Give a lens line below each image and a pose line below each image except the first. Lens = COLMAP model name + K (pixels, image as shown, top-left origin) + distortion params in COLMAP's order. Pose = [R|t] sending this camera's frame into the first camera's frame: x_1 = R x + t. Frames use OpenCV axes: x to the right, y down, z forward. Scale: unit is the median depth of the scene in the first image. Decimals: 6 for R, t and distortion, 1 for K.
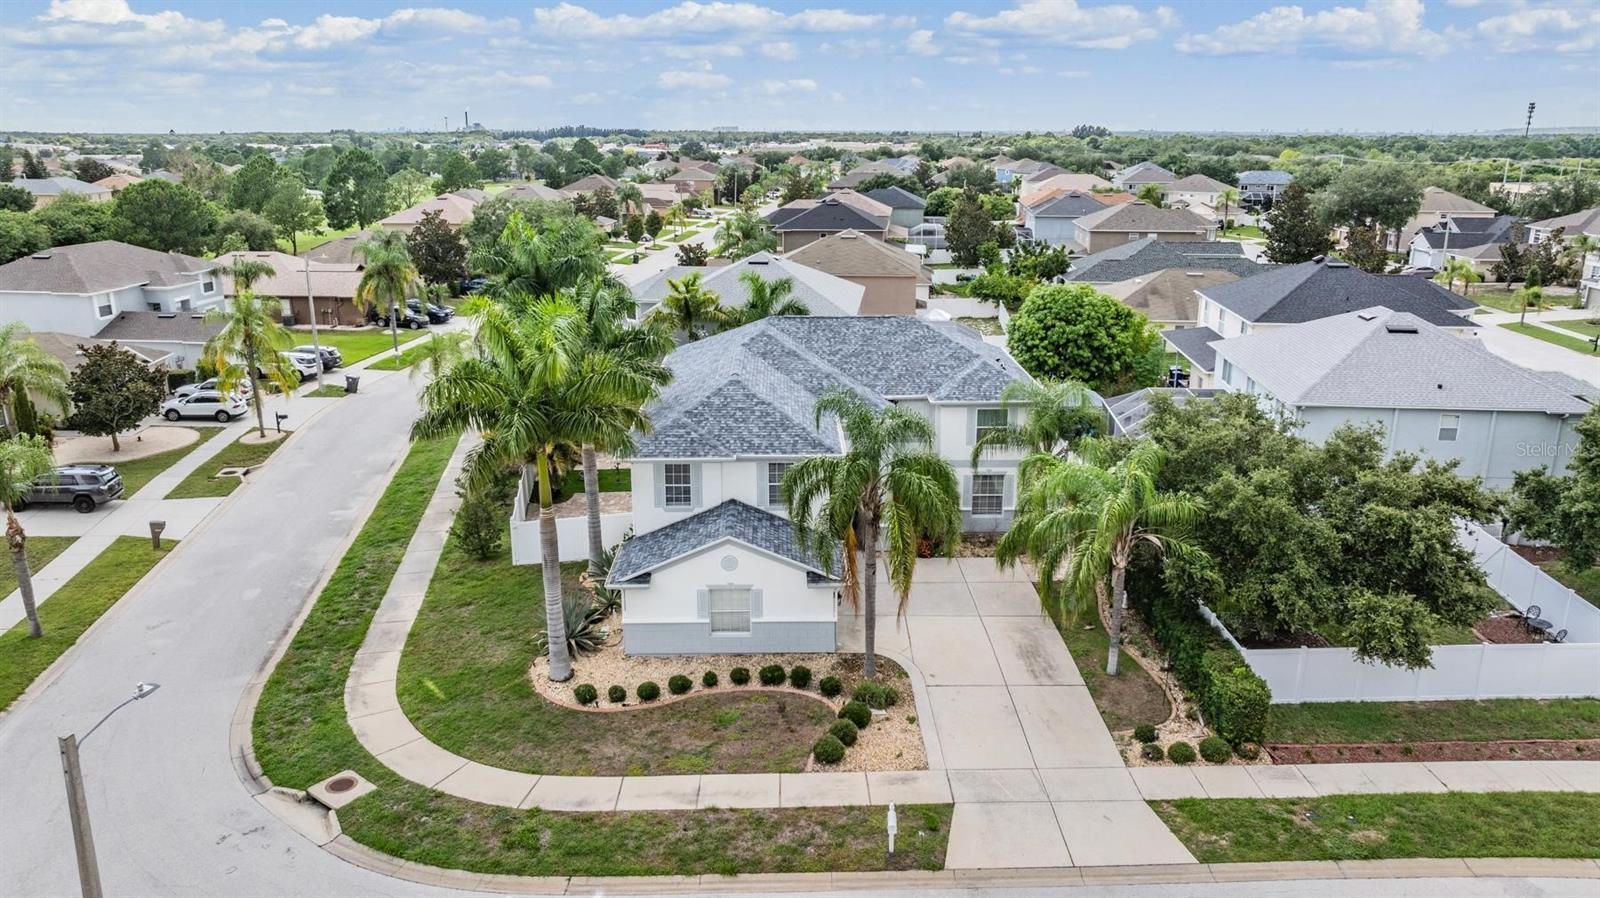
lens RADIAL K [[1135.7, 0, 801.1], [0, 1135.7, 446.1], [0, 0, 1]] dist [-0.026907, 0.004847]
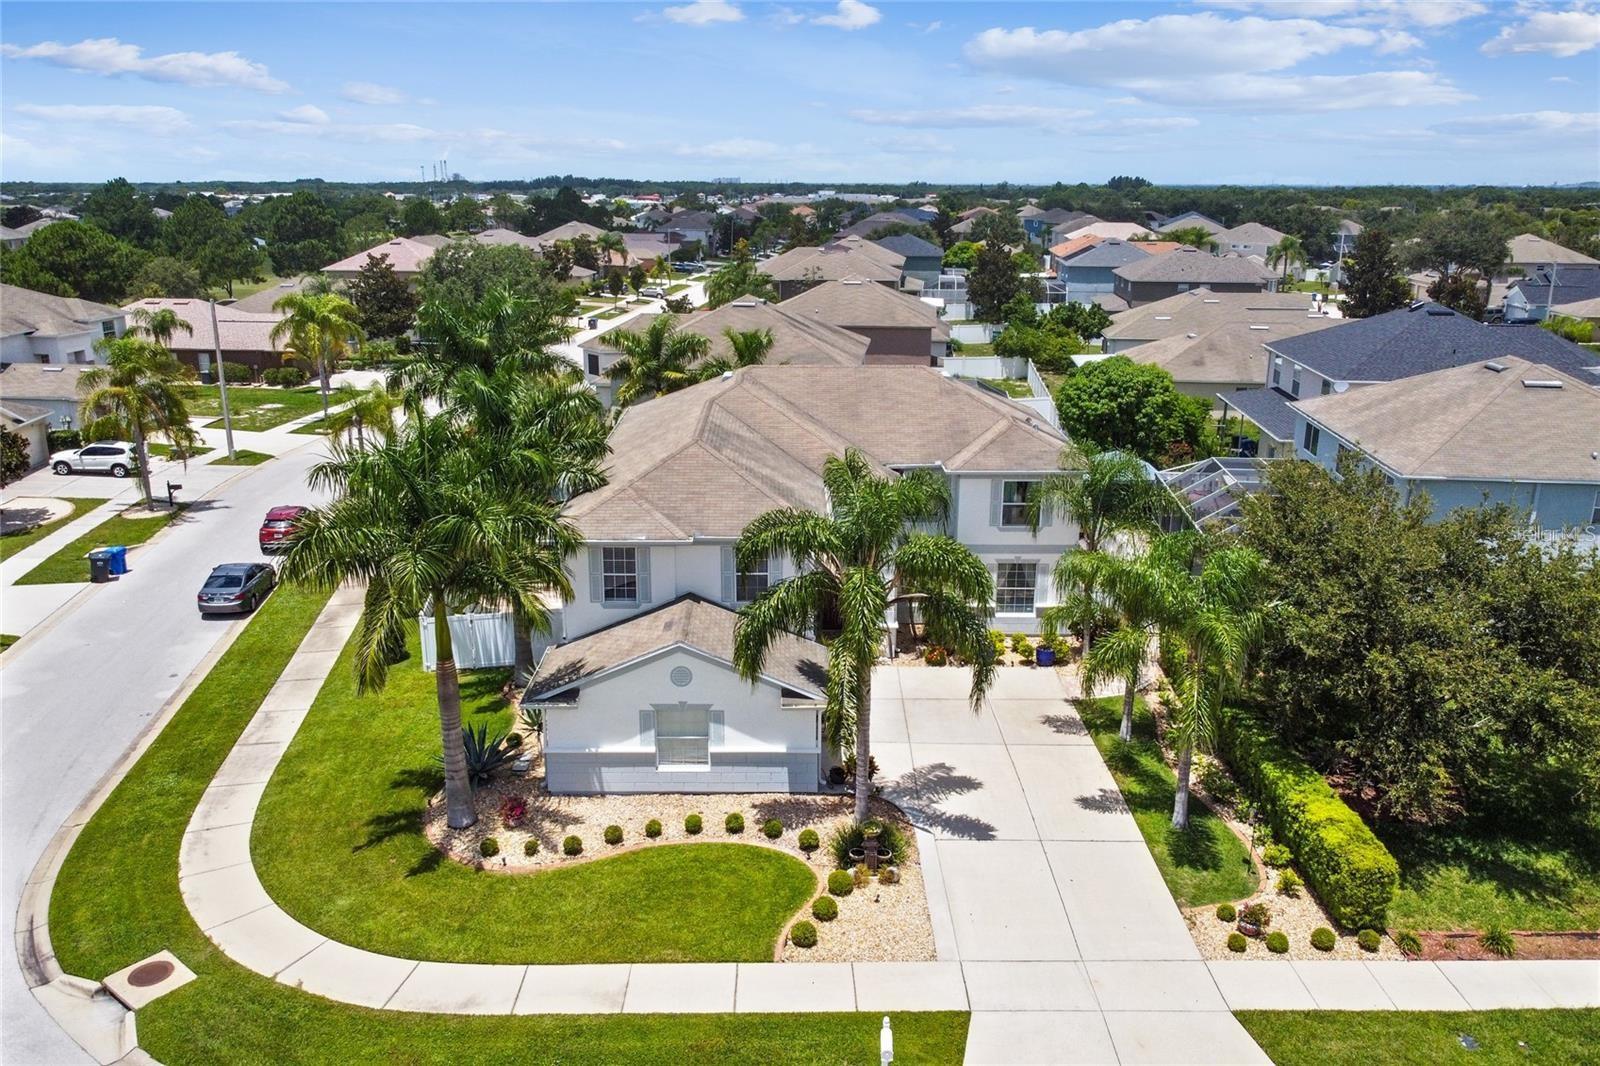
lens RADIAL K [[1227.0, 0, 789.0], [0, 1227.0, 531.6], [0, 0, 1]] dist [-0.011627, 0.000141]
pose [[0.999850, 0.006242, -0.016166, 0.022818], [-0.006185, 0.999975, 0.003525, 0.001580], [0.016188, -0.003425, 0.999863, 0.166521]]
